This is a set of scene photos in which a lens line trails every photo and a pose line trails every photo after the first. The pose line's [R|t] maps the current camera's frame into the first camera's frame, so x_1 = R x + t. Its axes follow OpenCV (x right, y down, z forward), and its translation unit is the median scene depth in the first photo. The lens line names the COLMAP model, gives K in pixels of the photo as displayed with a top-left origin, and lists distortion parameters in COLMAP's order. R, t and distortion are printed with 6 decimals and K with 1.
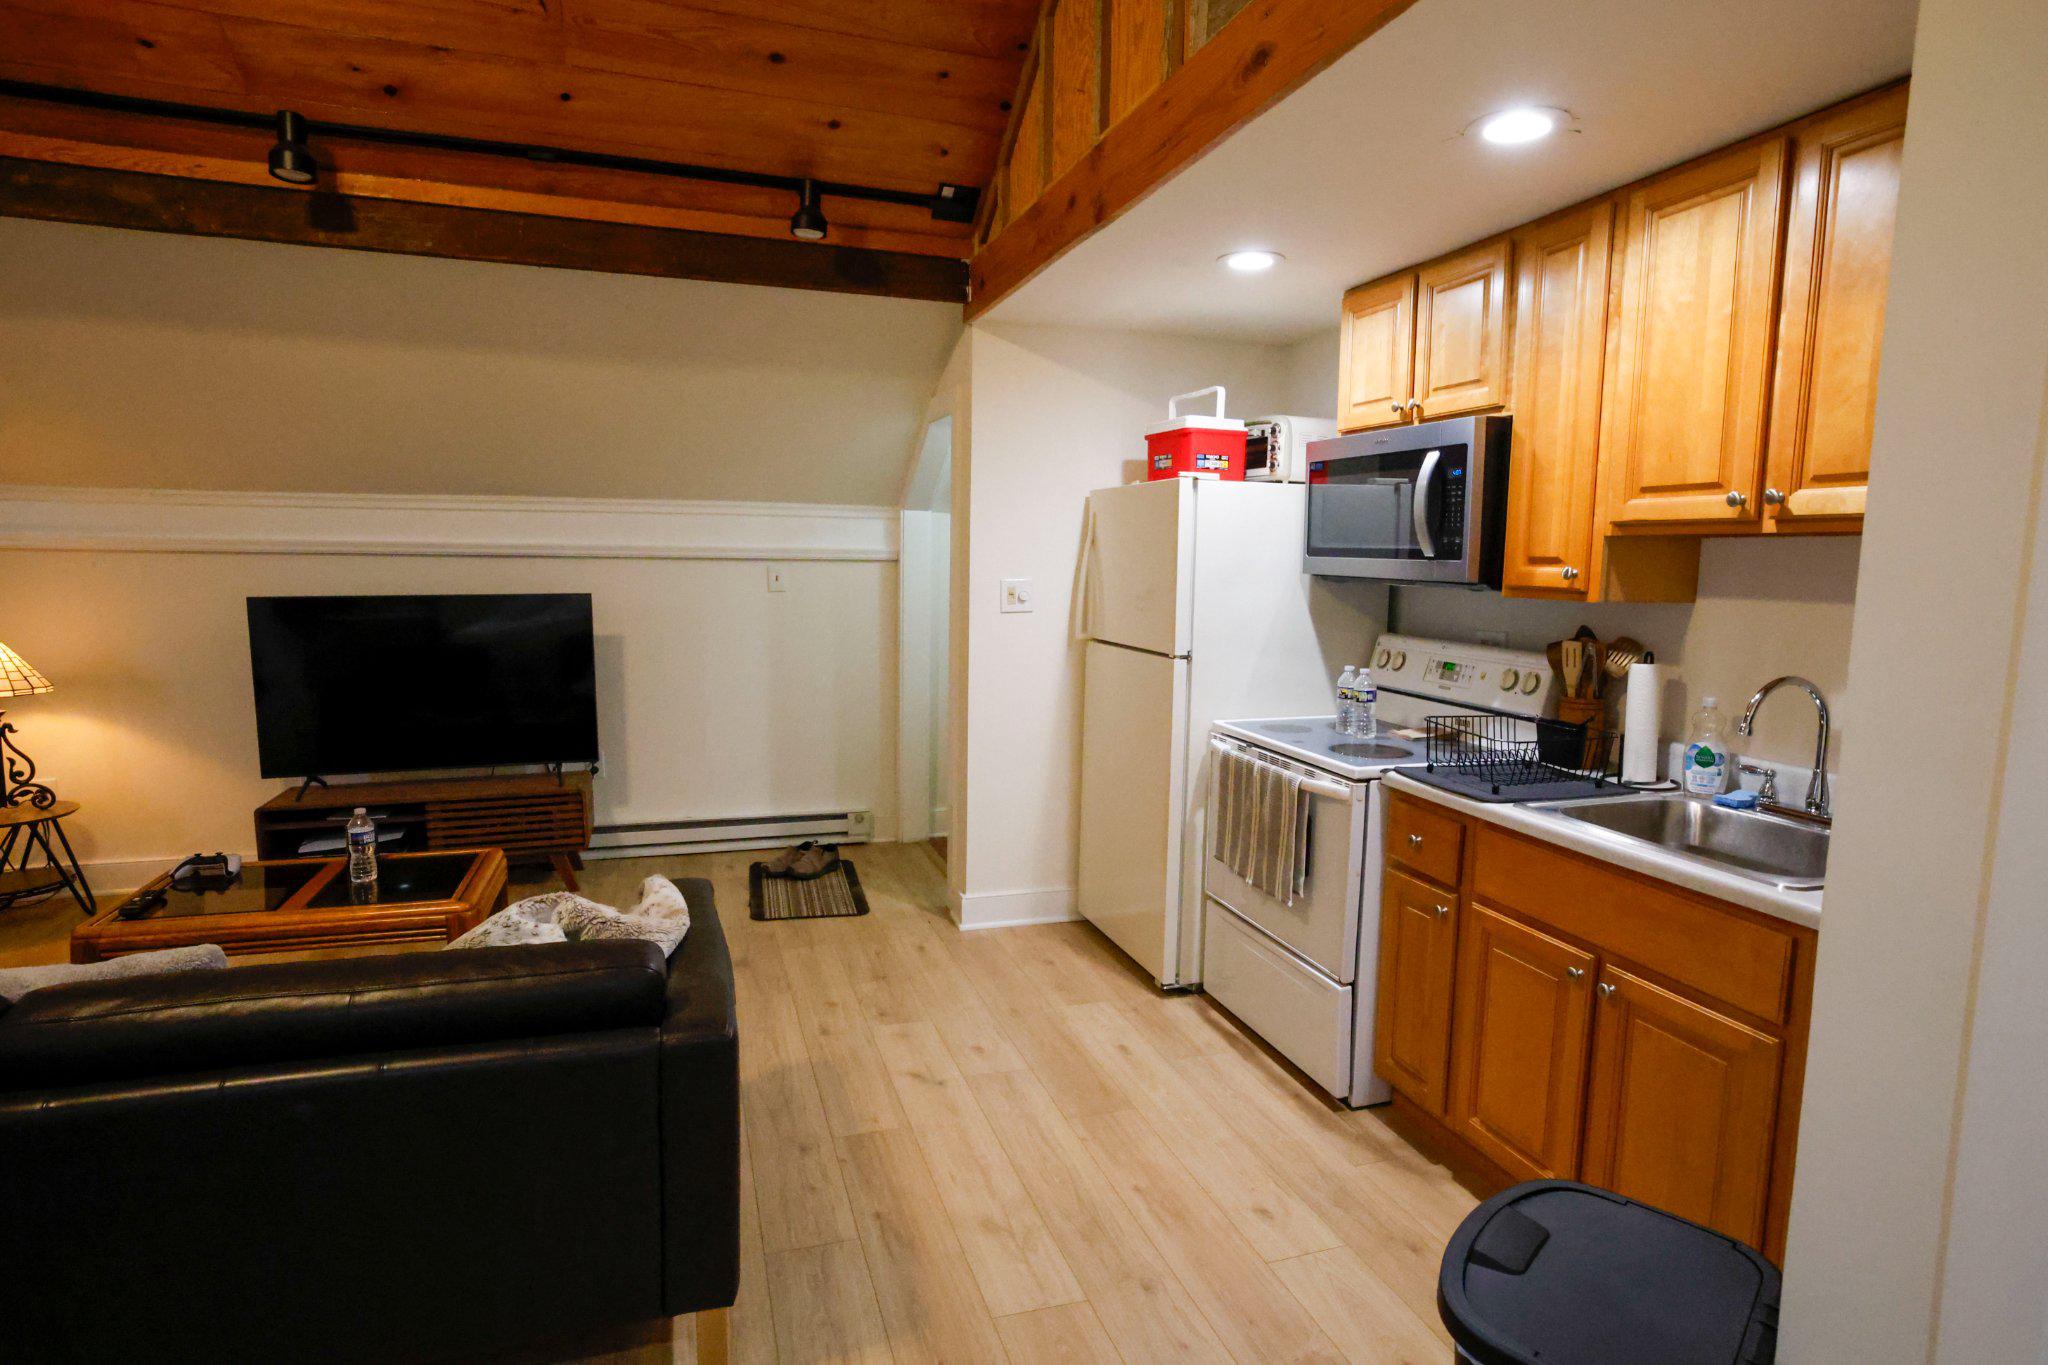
lens RADIAL K [[1081.0, 0, 1024.0], [0, 1081.0, 682.5], [0, 0, 1]] dist [-0.000677, 0.000051]
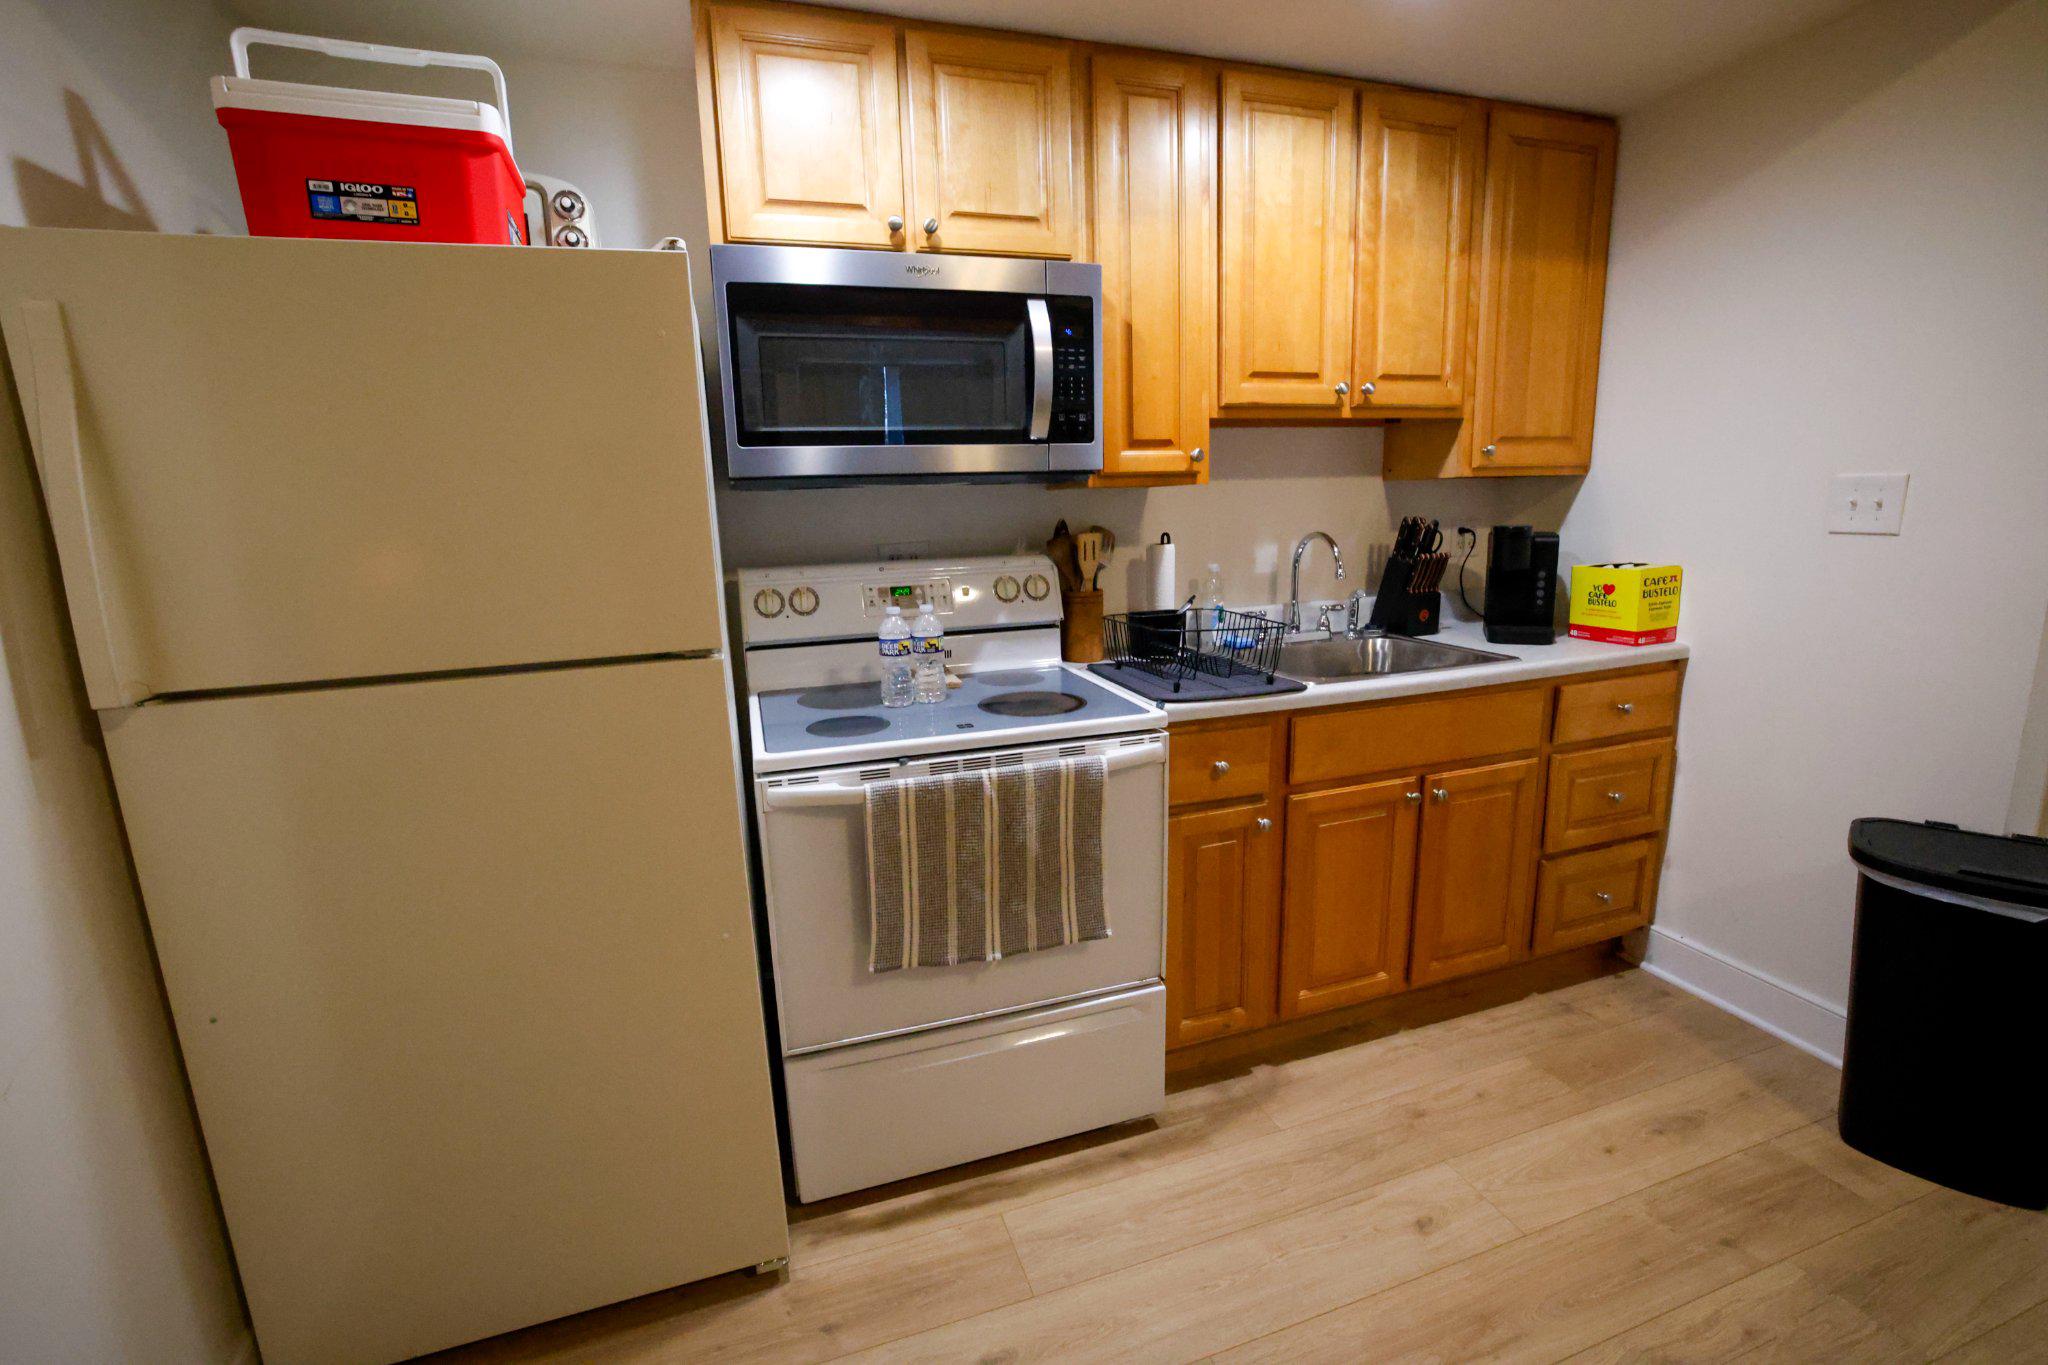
lens RADIAL K [[872.7, 0, 1016.9], [0, 872.7, 678.4], [0, 0, 1]] dist [-0.049487, 0.017570]
pose [[-0.002792, -0.216552, 0.976267, -0.304574], [0.150347, 0.965083, 0.214501, -0.096973], [-0.988629, 0.147378, 0.029864, 1.142124]]
